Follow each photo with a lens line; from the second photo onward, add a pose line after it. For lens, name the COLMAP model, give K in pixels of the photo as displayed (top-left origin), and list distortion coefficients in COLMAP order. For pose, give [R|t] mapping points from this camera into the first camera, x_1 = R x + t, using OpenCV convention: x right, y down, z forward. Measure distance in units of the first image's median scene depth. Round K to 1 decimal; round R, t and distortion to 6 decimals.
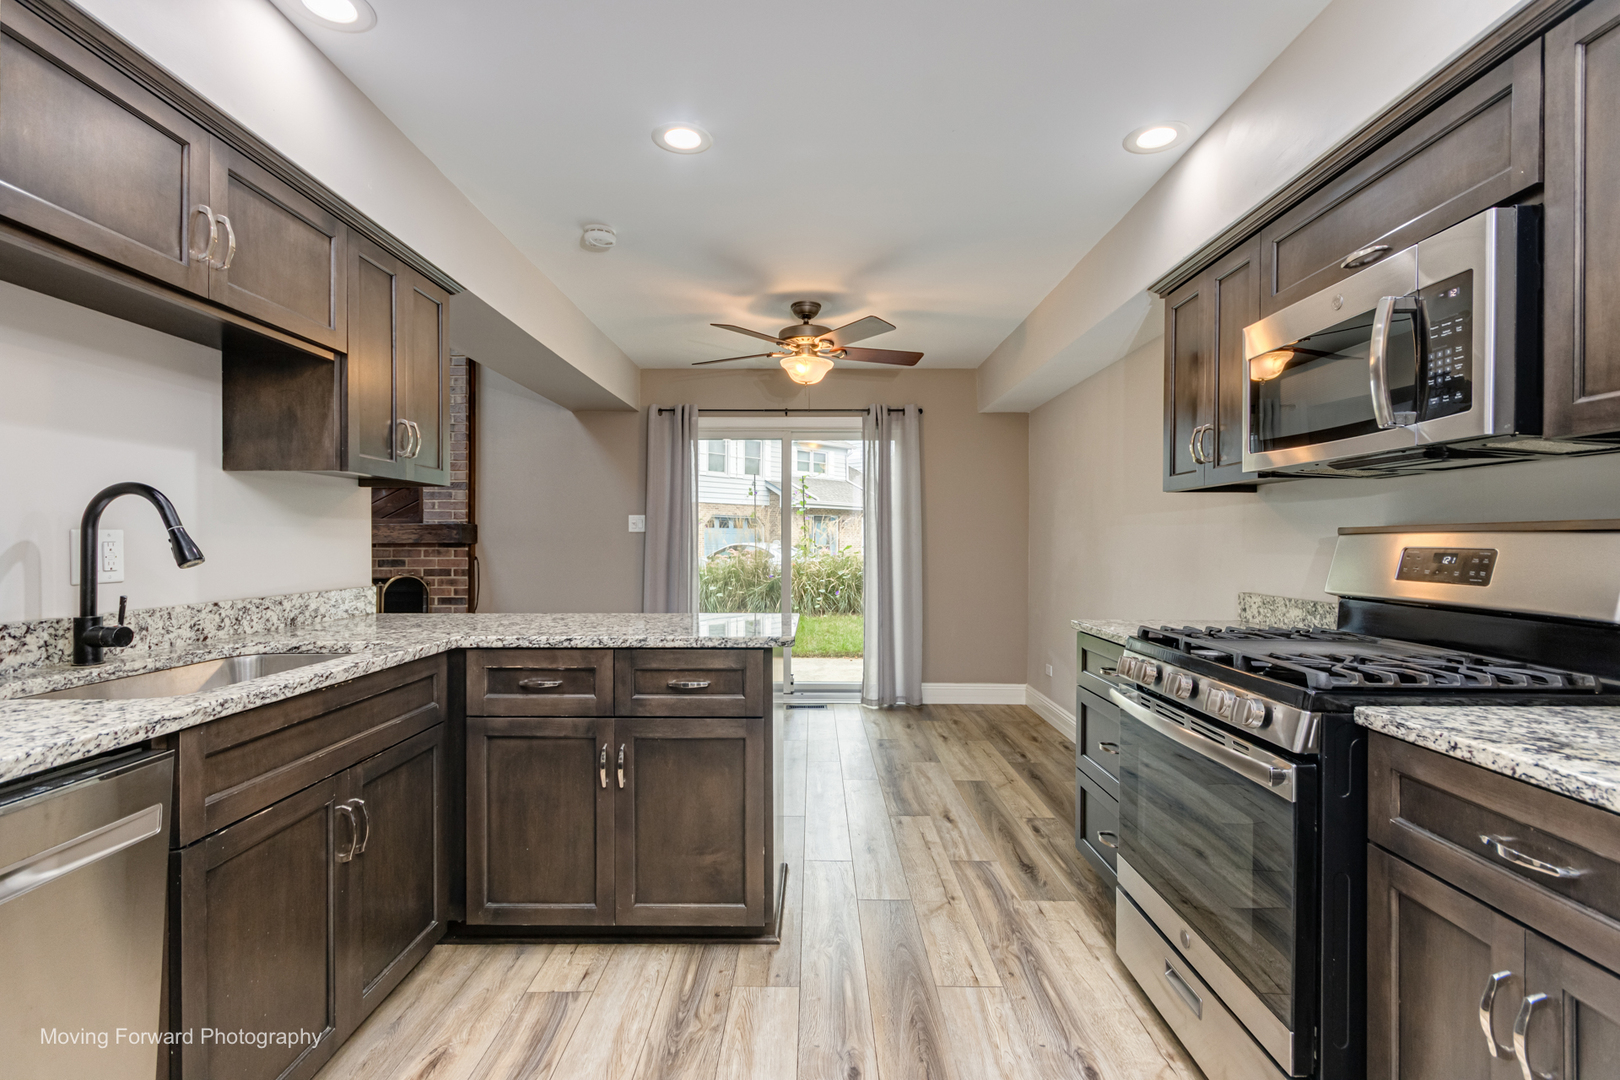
lens RADIAL K [[753.8, 0, 808.2], [0, 753.8, 541.9], [0, 0, 1]] dist [0.001687, 0.000935]
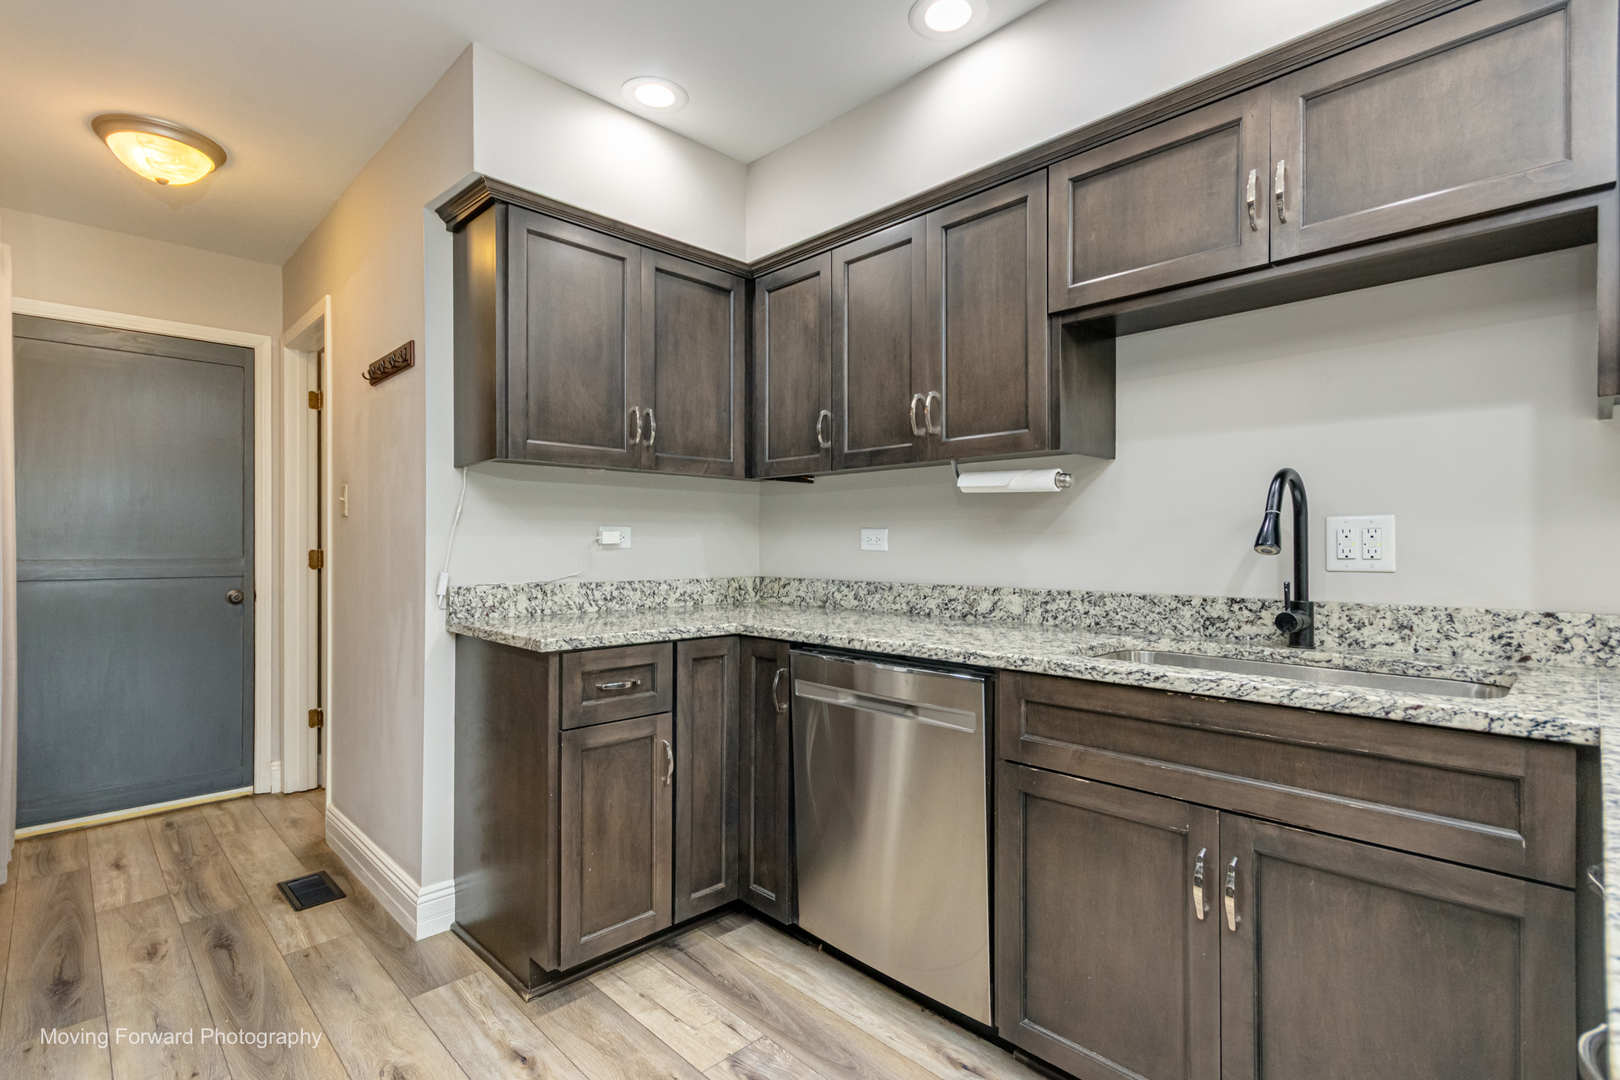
lens RADIAL K [[753.8, 0, 806.3], [0, 753.8, 543.9], [0, 0, 1]] dist [0.001687, 0.000935]
pose [[-0.705347, -0.001962, -0.708860, 0.199652], [-0.001937, 0.999998, -0.000839, 0.017861], [0.708860, 0.000781, -0.705349, 0.974249]]
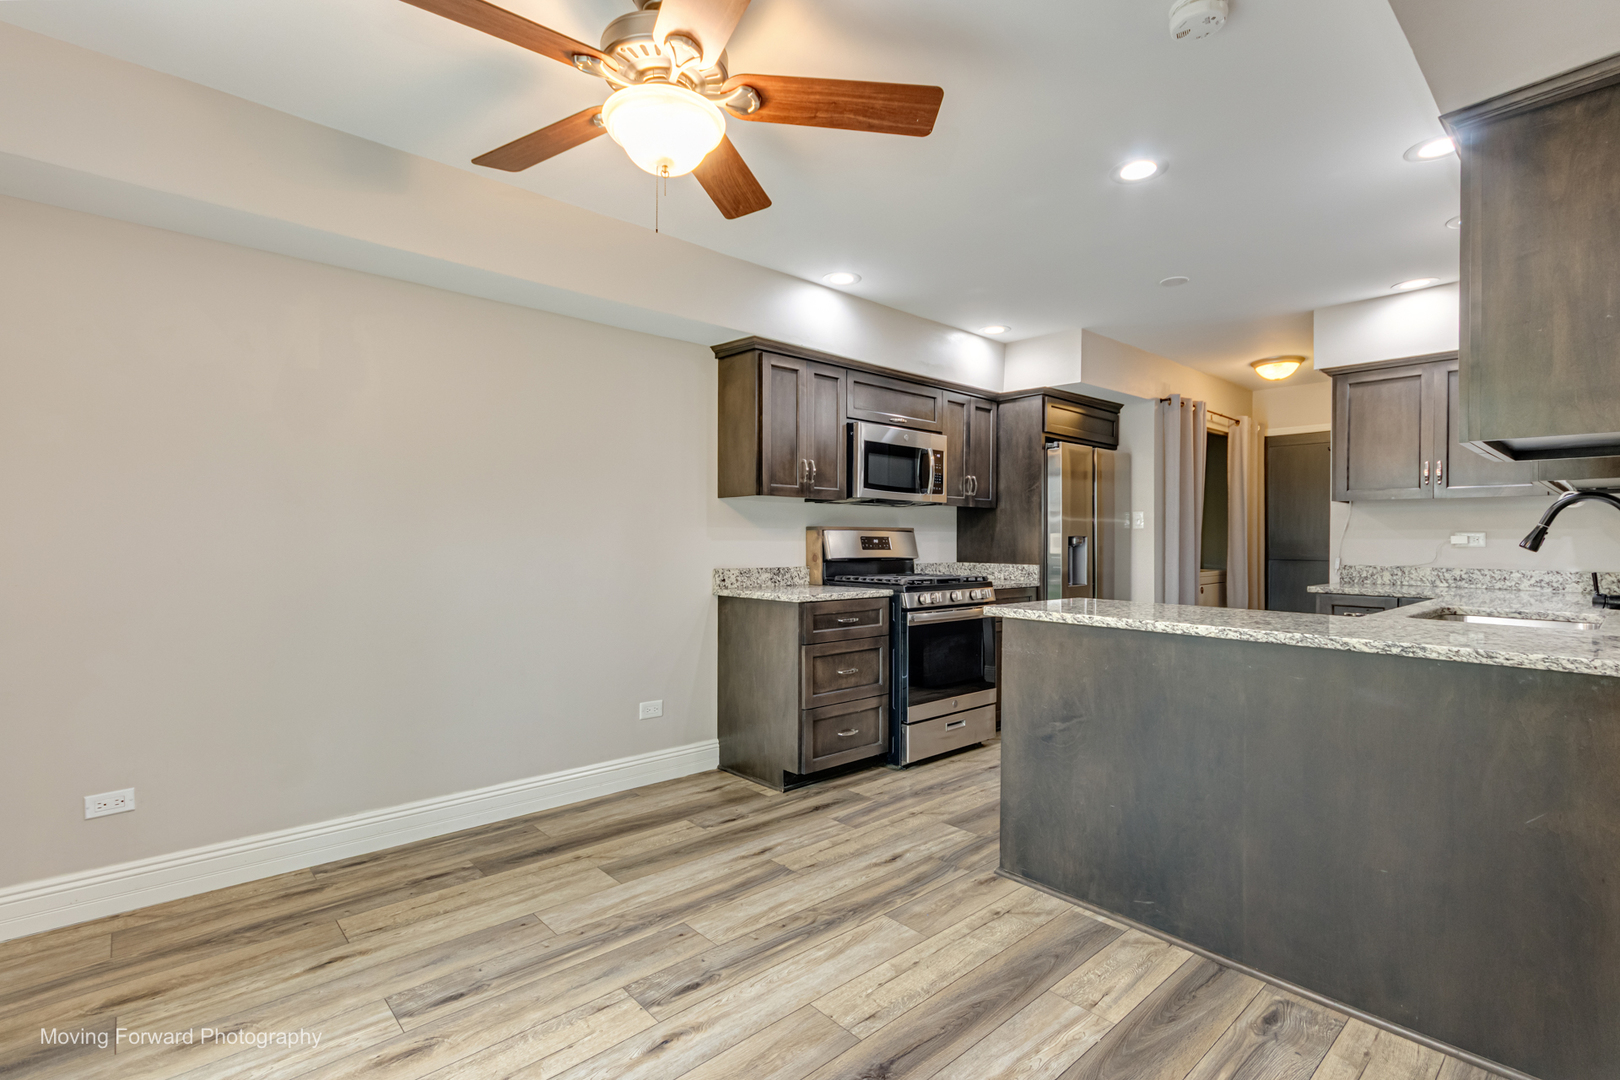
lens RADIAL K [[753.8, 0, 810.4], [0, 753.8, 540.2], [0, 0, 1]] dist [0.001687, 0.000935]
pose [[-0.676951, -0.005479, 0.736008, -0.738547], [-0.005480, 0.999982, 0.002403, 0.012981], [-0.736008, -0.002407, -0.676969, 2.361832]]
